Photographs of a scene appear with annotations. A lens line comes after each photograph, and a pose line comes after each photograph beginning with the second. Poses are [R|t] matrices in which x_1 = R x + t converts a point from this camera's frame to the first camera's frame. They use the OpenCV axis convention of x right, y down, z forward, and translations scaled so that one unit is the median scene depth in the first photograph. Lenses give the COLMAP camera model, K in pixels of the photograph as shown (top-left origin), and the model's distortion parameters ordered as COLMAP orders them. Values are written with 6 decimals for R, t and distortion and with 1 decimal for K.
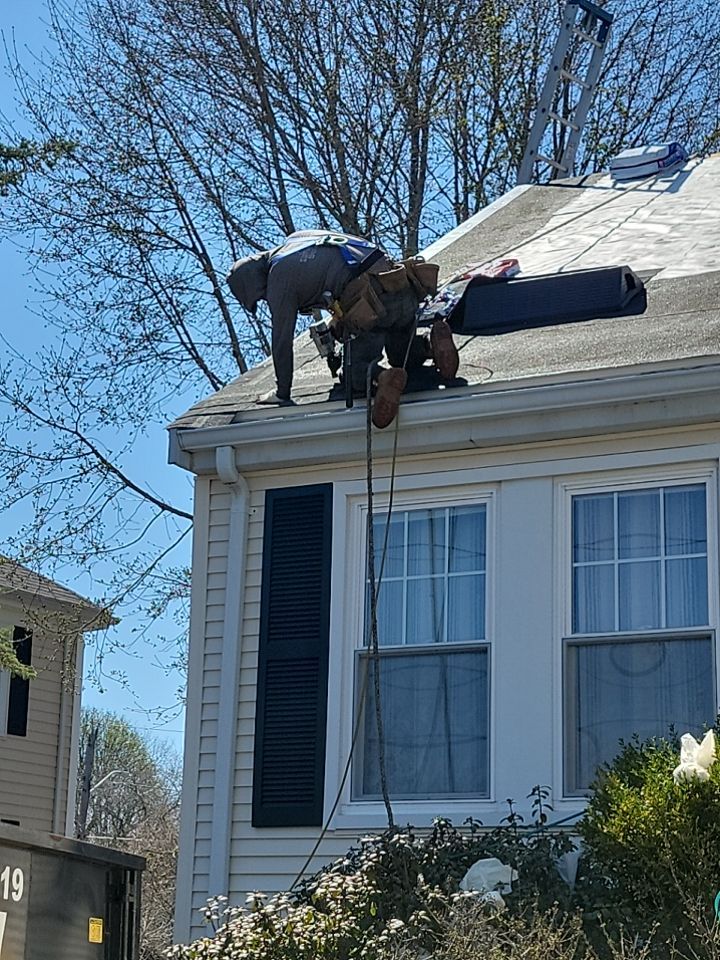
lens RADIAL K [[1918.6, 0, 360.0], [0, 1918.6, 480.0], [0, 0, 1]] dist [0.002093, -0.066824]
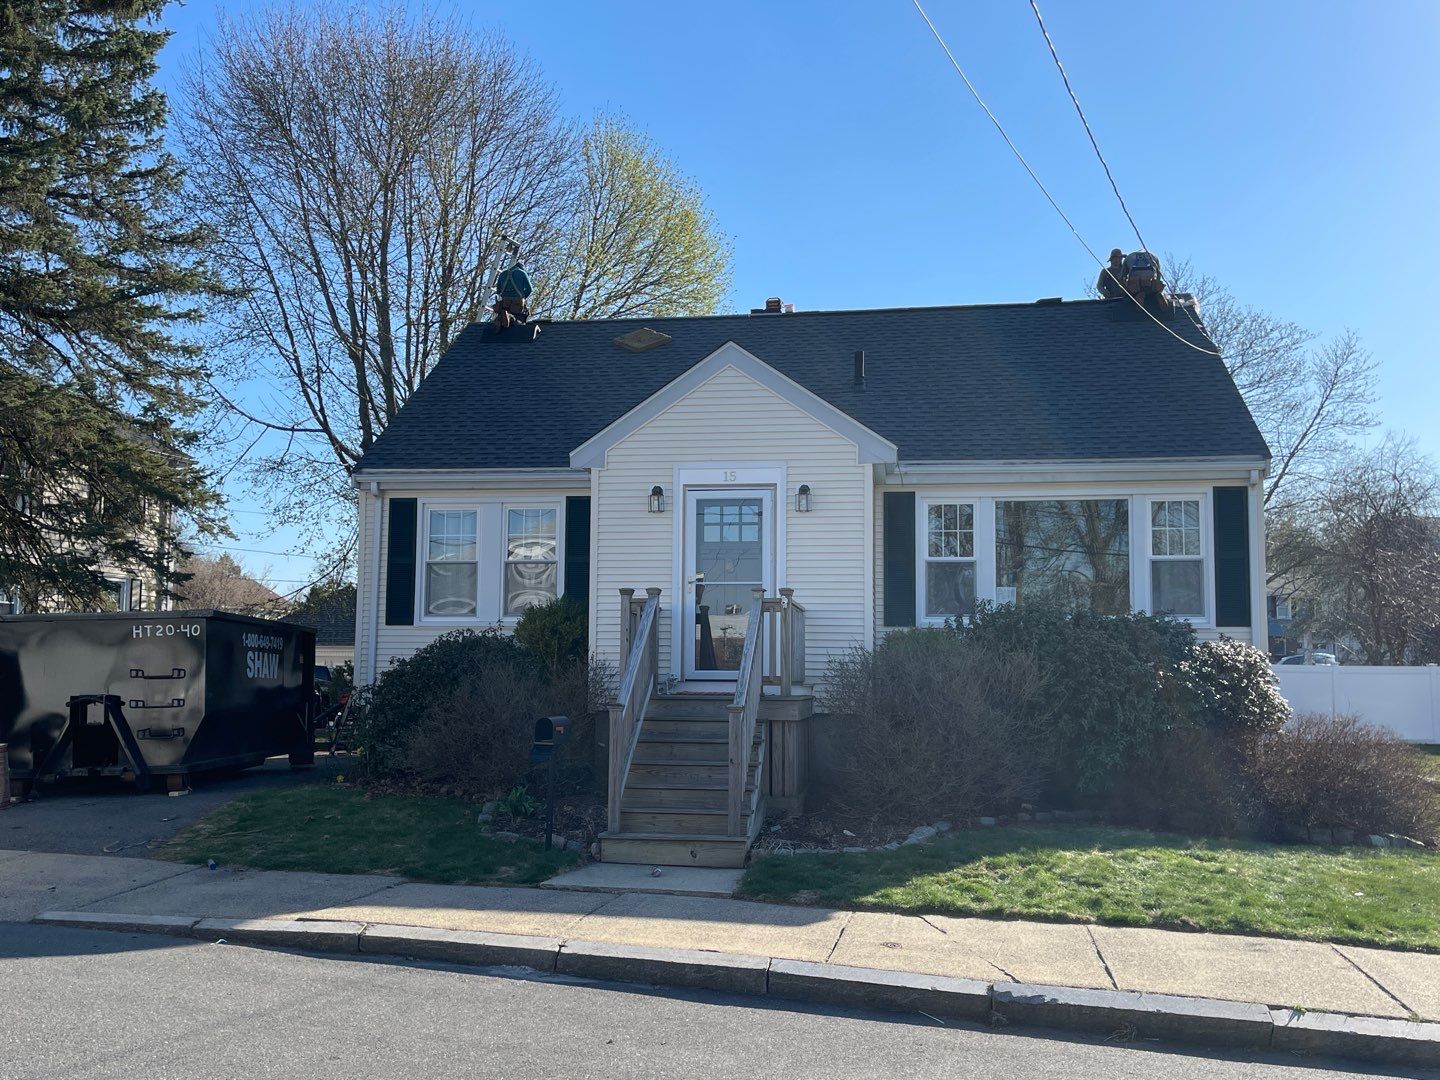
lens RADIAL K [[1391.9, 0, 696.2], [0, 1391.9, 551.8], [0, 0, 1]] dist [0.091134, -0.078647]
pose [[0.955189, 0.011953, 0.295756, -0.217393], [-0.066007, 0.982625, 0.173468, -0.287132], [-0.288544, -0.185217, 0.939381, -0.948912]]
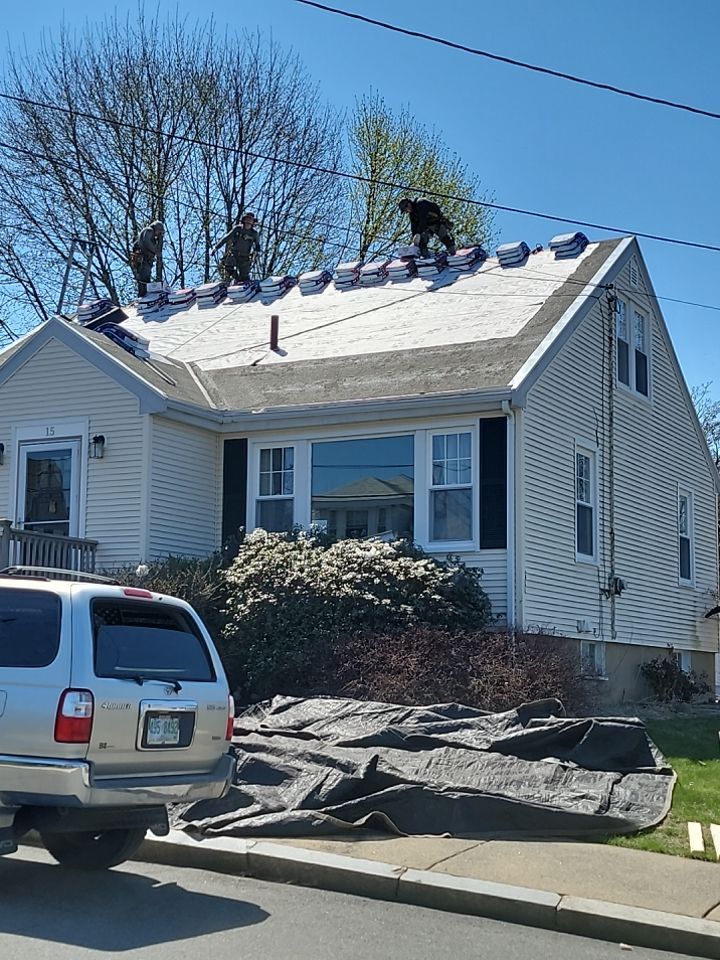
lens RADIAL K [[1469.6, 0, 312.9], [0, 1469.6, 479.6], [0, 0, 1]] dist [0.178649, -0.592568]
pose [[0.998260, -0.017521, -0.056296, 0.818871], [0.024832, 0.990950, 0.131915, -0.288255], [0.053475, -0.133083, 0.989661, -1.440978]]
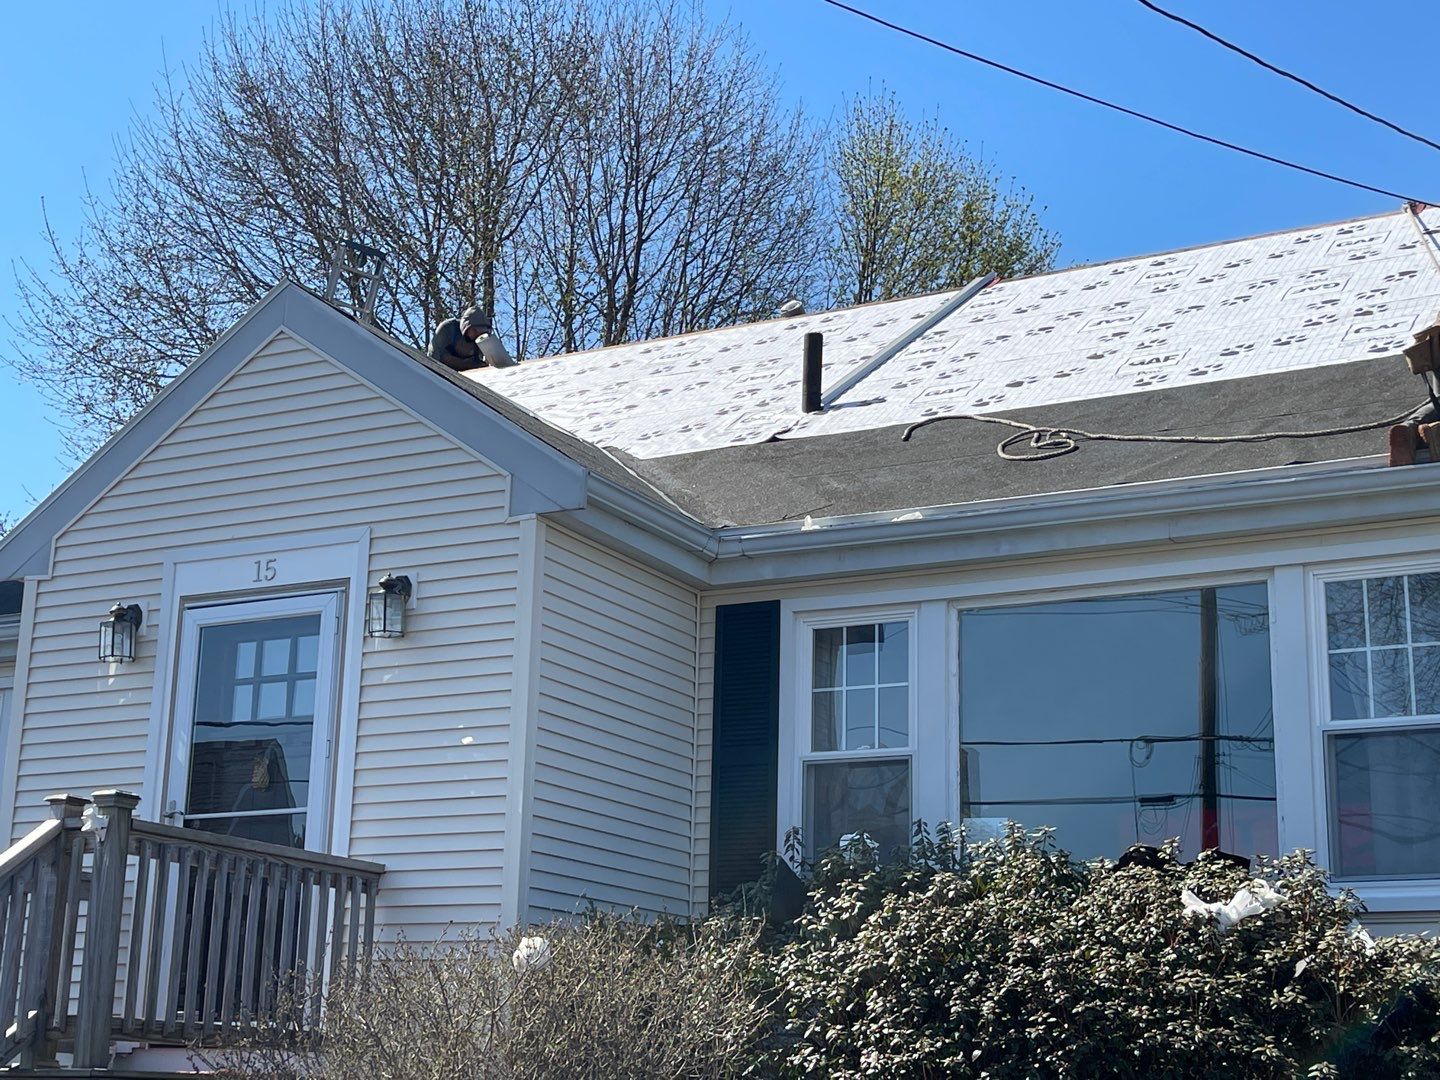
lens RADIAL K [[2204.4, 0, 673.0], [0, 2204.4, 545.1], [0, 0, 1]] dist [0.178649, -0.592568]
pose [[0.998362, -0.010856, -0.056180, 0.611142], [0.011758, 0.999807, 0.015748, -0.115909], [0.055998, -0.016383, 0.998296, -0.532339]]
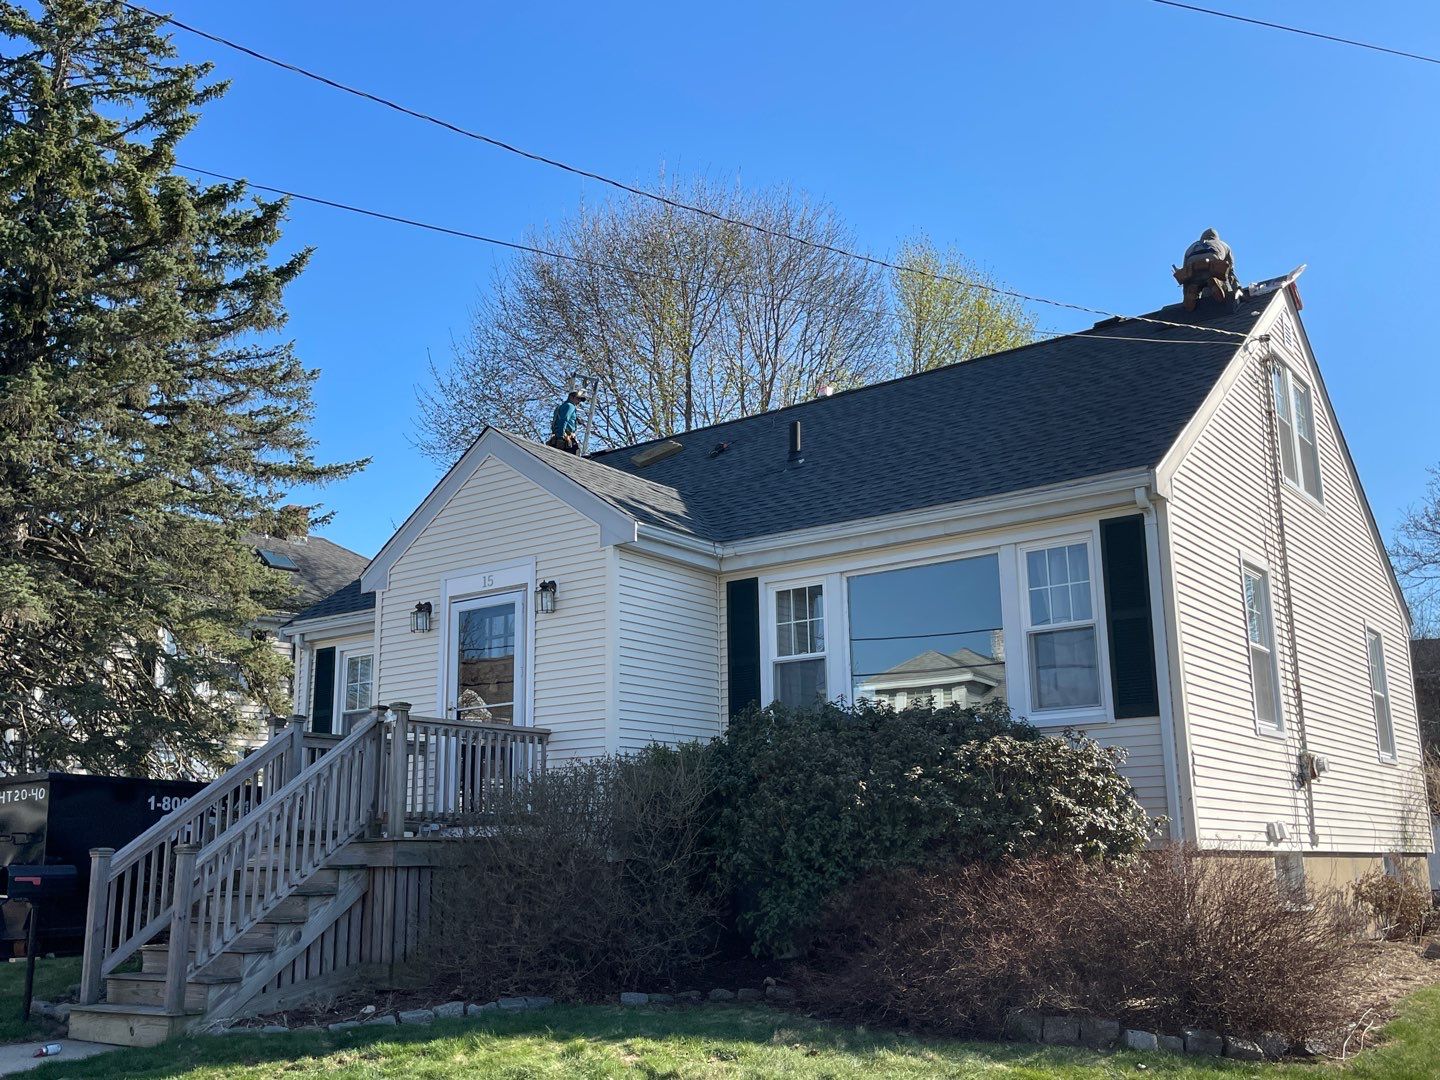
lens RADIAL K [[1391.9, 0, 696.2], [0, 1391.9, 551.8], [0, 0, 1]] dist [0.091134, -0.078647]
pose [[0.980833, -0.078857, -0.178178, 0.801192], [0.087067, 0.995449, 0.038726, -0.154198], [0.174314, -0.053498, 0.983236, -0.748424]]
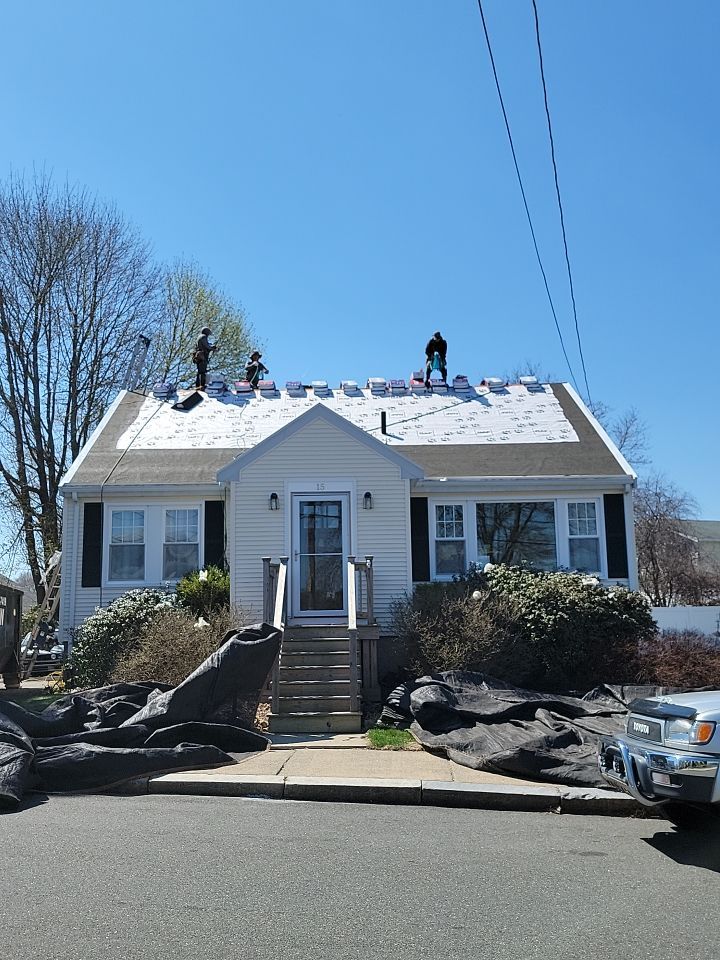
lens RADIAL K [[904.8, 0, 344.8], [0, 904.8, 494.4], [0, 0, 1]] dist [0.077374, -0.004567]
pose [[0.896143, 0.027909, 0.442888, -0.406832], [-0.082480, 0.991106, 0.104434, -0.257292], [-0.436034, -0.130117, 0.890474, -0.923269]]
